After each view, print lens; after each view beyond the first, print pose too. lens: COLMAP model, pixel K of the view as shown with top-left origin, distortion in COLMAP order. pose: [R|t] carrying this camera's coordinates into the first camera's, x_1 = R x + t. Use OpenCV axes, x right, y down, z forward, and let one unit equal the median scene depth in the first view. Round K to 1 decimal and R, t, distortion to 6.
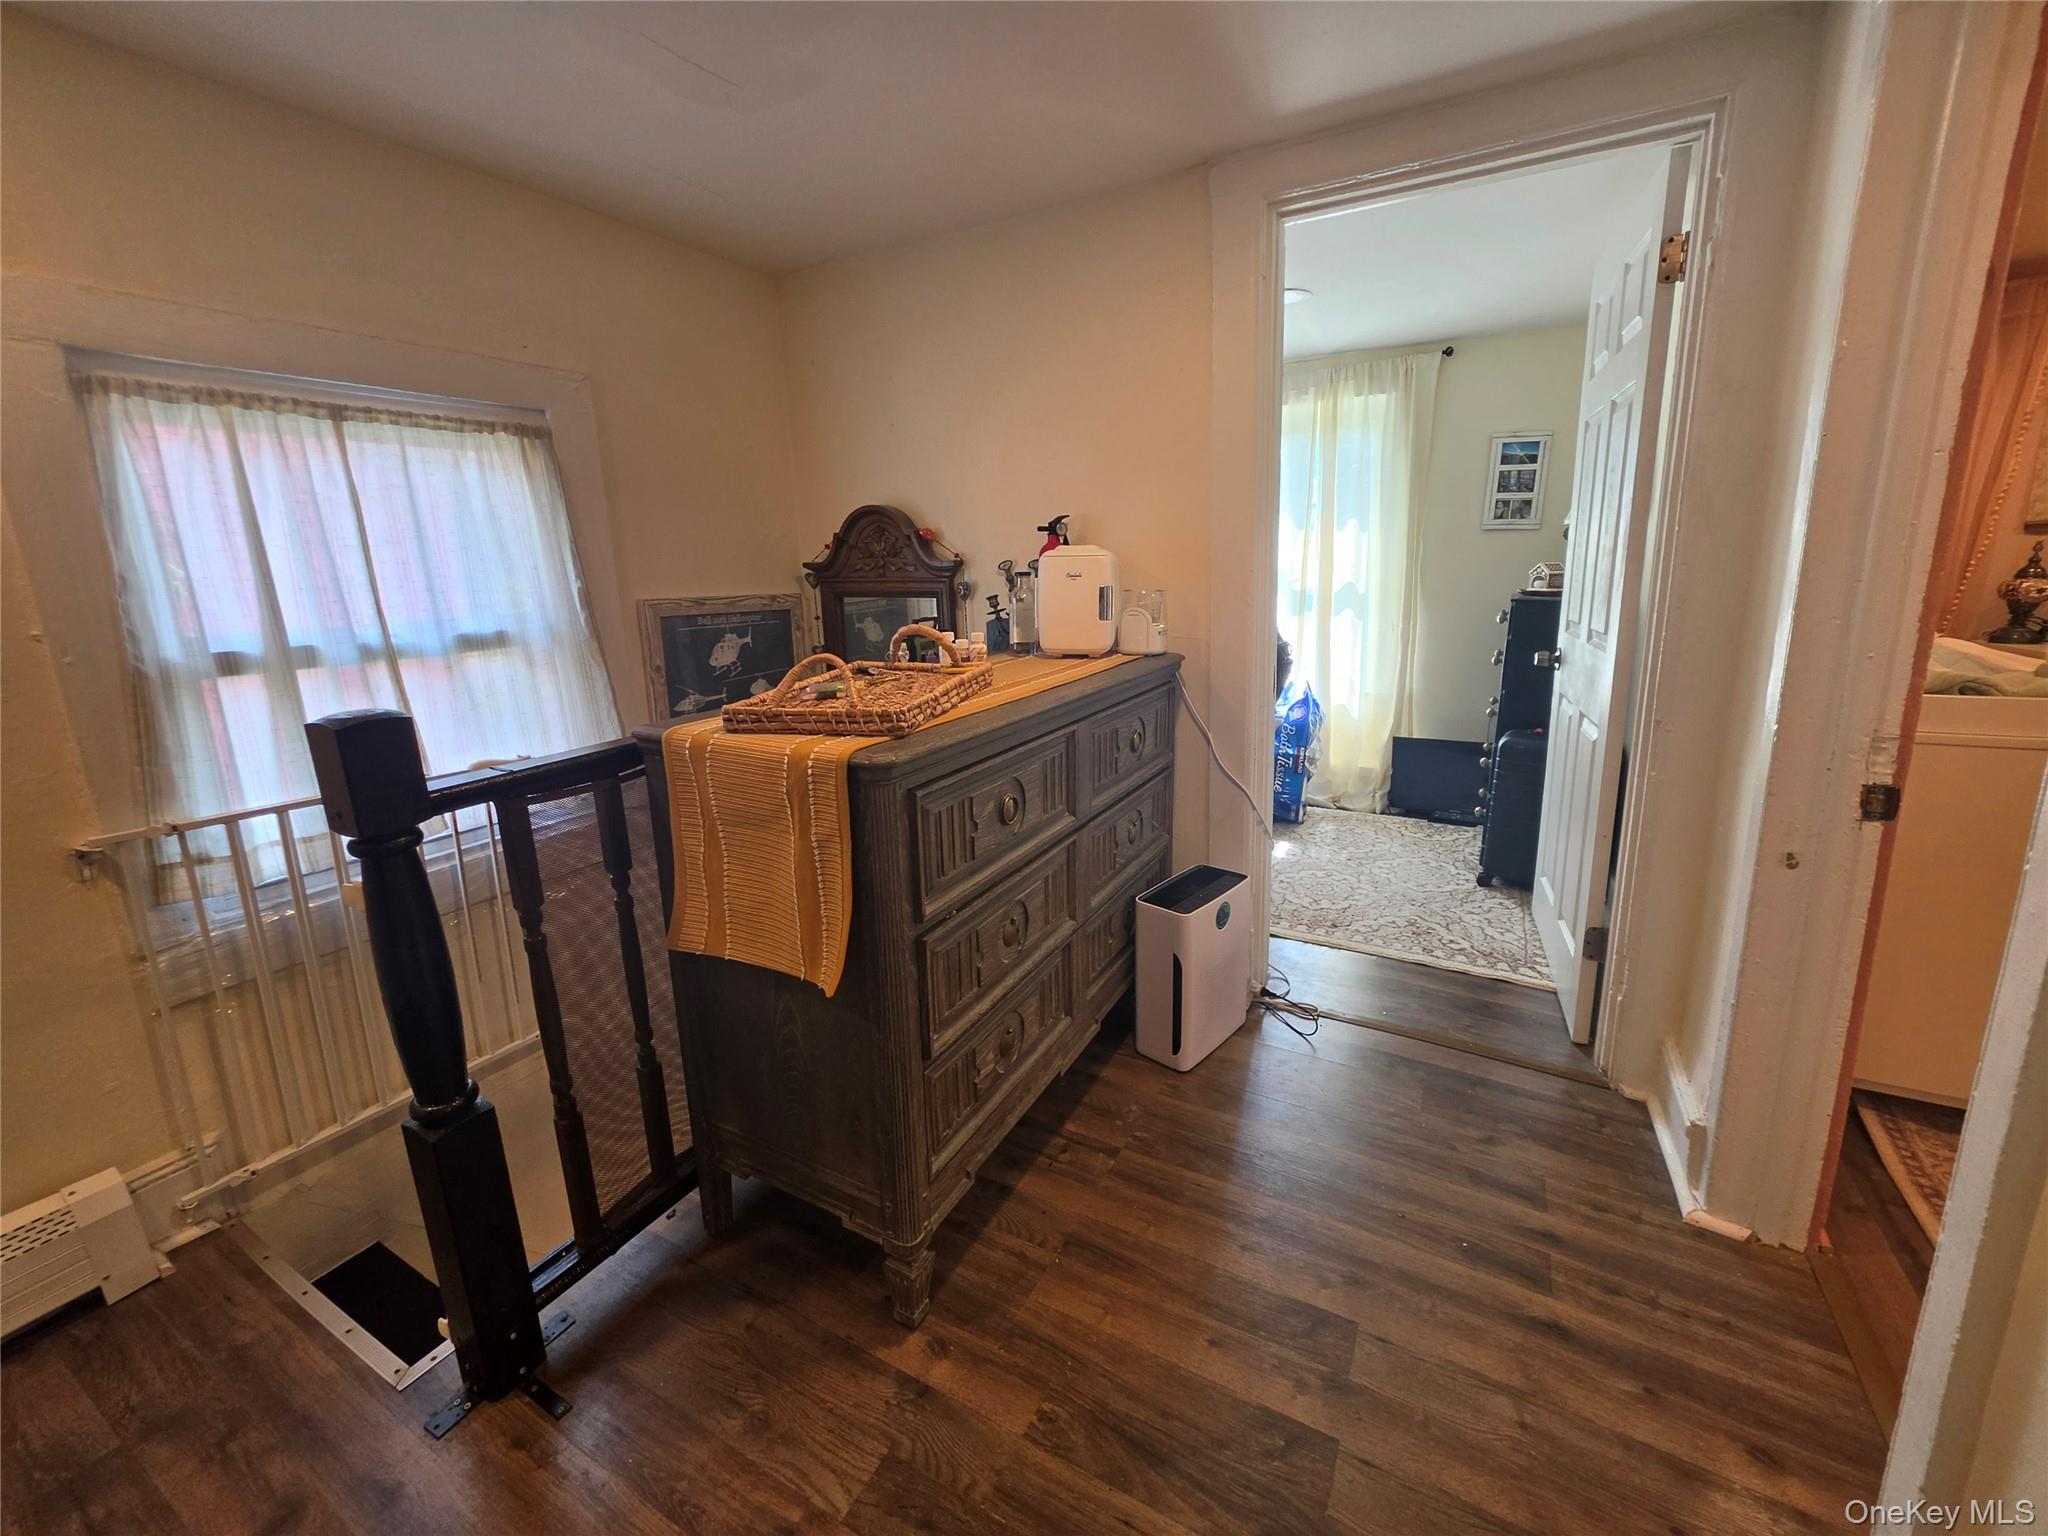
lens RADIAL K [[822.6, 0, 1027.4], [0, 822.6, 765.7], [0, 0, 1]] dist [-0.004598, 0.001045]
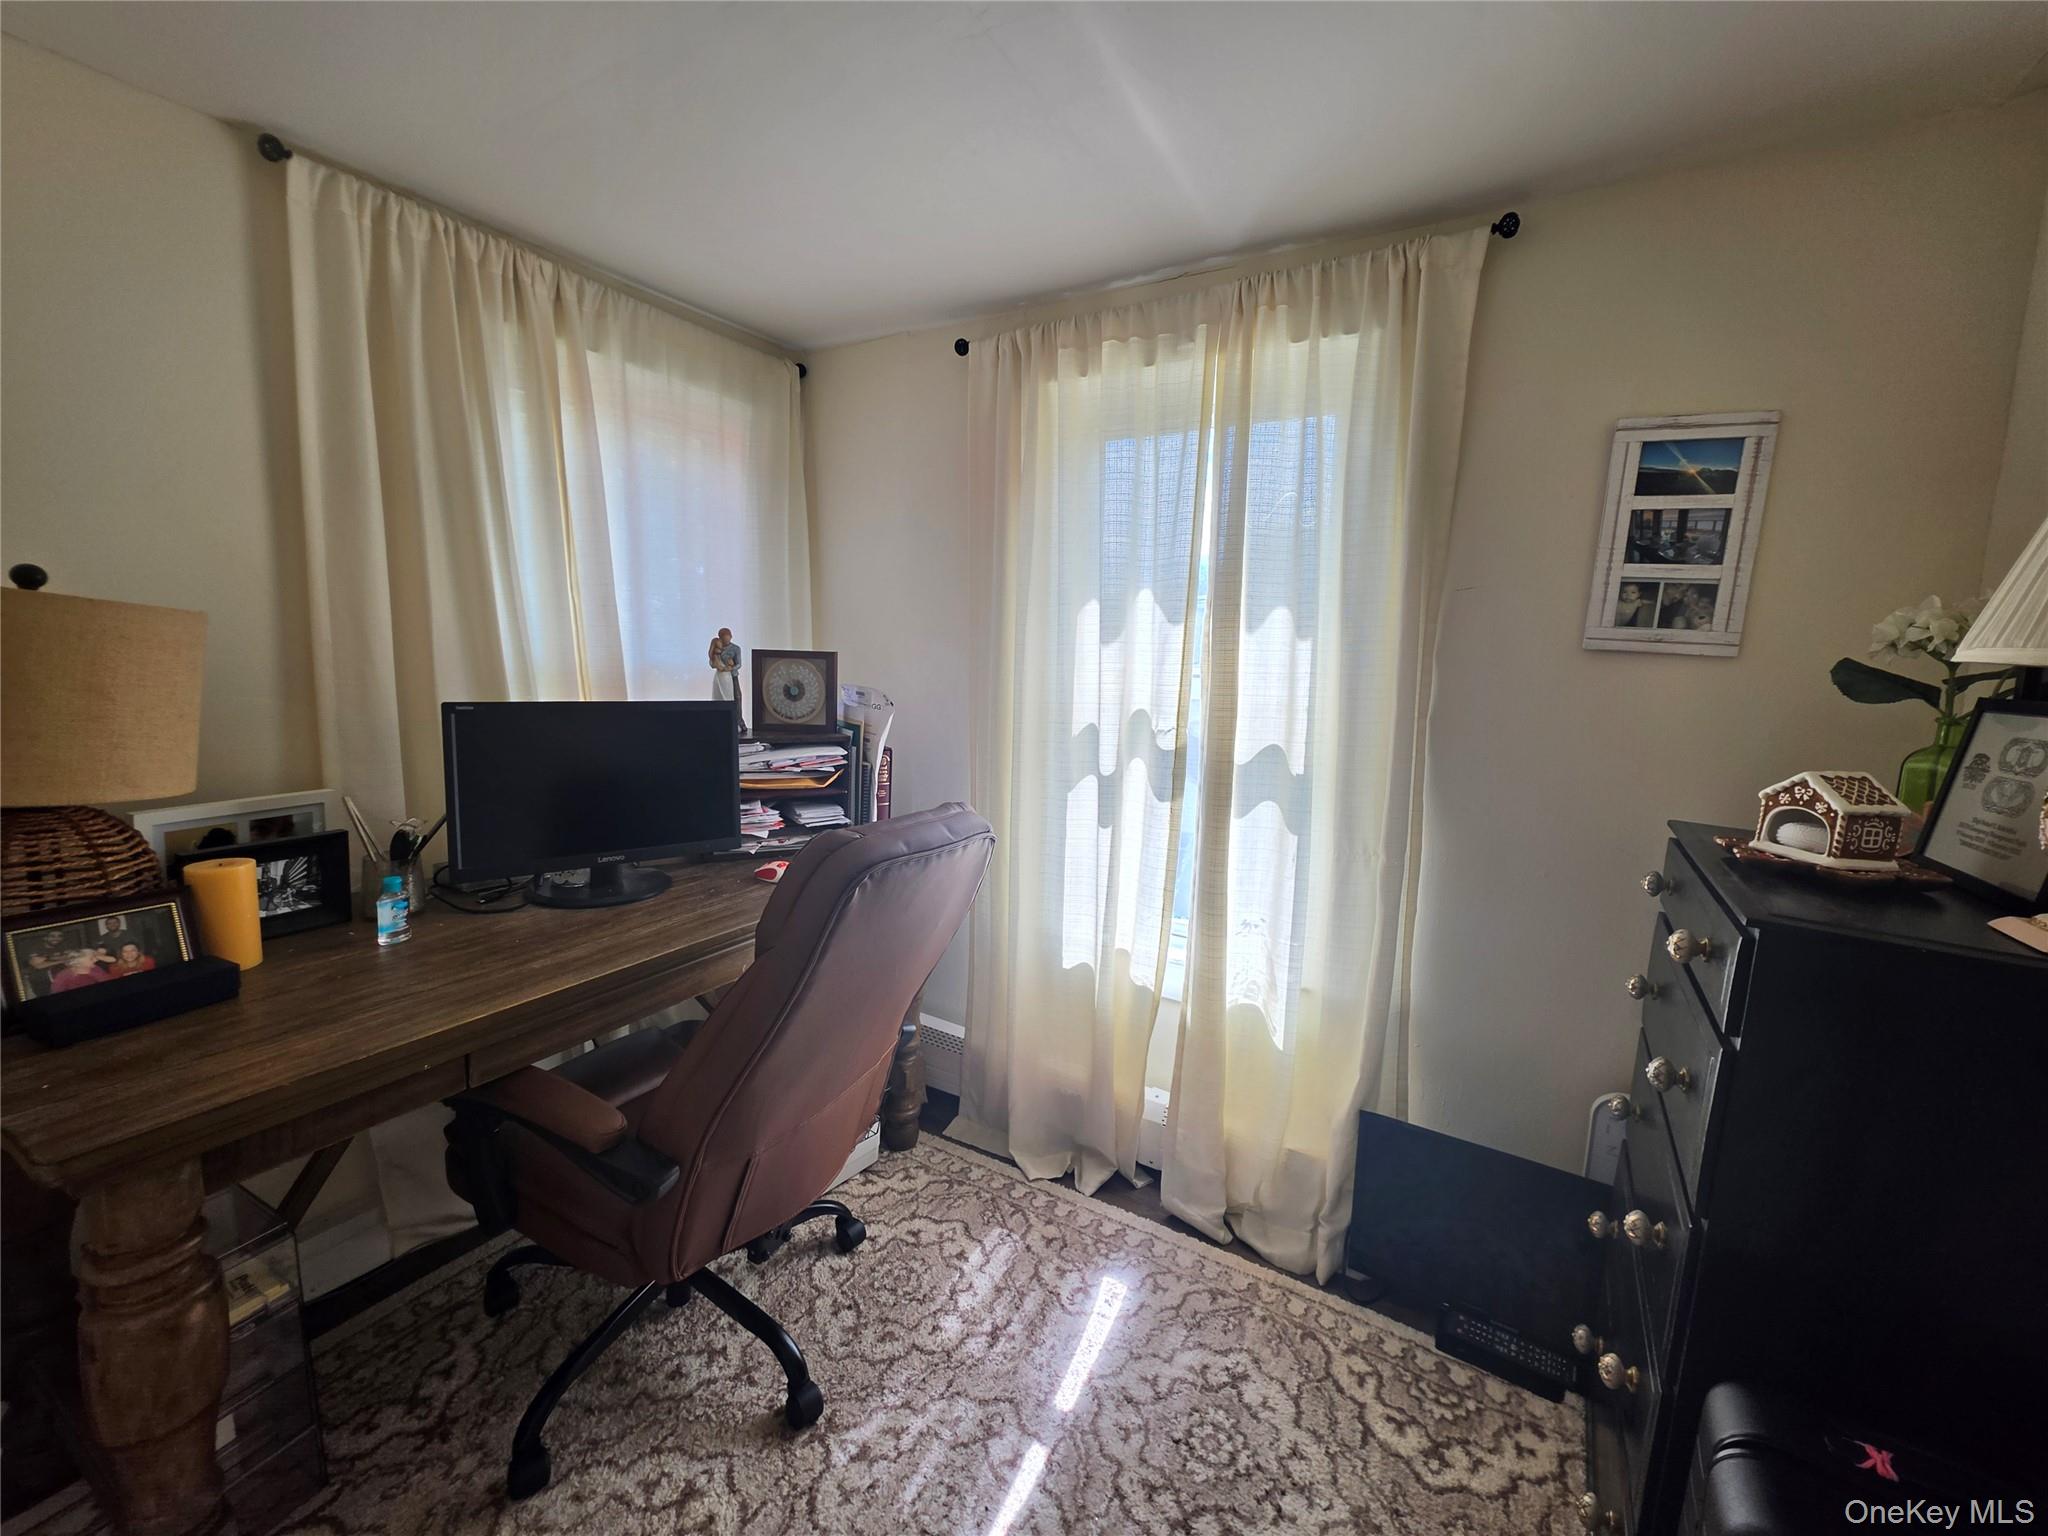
lens RADIAL K [[822.6, 0, 1022.3], [0, 822.6, 762.5], [0, 0, 1]] dist [-0.004598, 0.001045]
pose [[0.997514, 0.063985, -0.029534, 0.277562], [-0.066556, 0.993118, -0.096369, -0.166171], [0.023165, 0.098095, 0.994907, 0.565926]]
